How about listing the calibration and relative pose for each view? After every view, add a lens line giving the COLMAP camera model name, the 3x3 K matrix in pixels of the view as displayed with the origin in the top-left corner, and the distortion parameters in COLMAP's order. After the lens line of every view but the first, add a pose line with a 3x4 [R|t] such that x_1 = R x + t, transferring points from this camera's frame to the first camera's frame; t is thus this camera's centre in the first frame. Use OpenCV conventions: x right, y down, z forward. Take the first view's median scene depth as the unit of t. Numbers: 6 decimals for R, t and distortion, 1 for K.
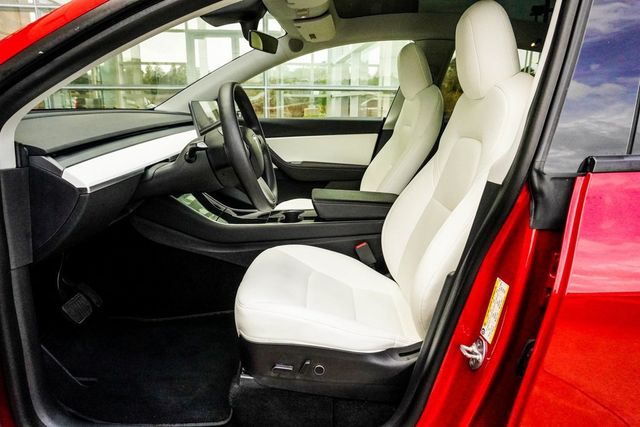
lens RADIAL K [[443.3, 0, 323.2], [0, 443.3, 221.1], [0, 0, 1]] dist [-0.024068, 0.001397]
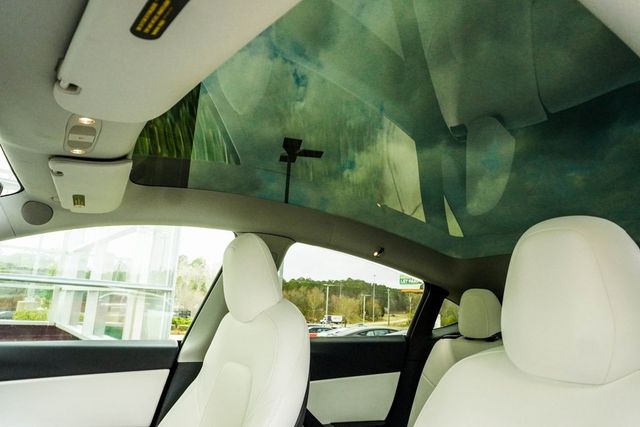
lens RADIAL K [[443.3, 0, 323.2], [0, 443.3, 221.1], [0, 0, 1]] dist [-0.024068, 0.001397]
pose [[0.844947, 0.136289, 0.517195, -0.011920], [0.096073, 0.912586, -0.397437, -0.039868], [-0.526151, 0.385501, 0.757993, 0.115732]]
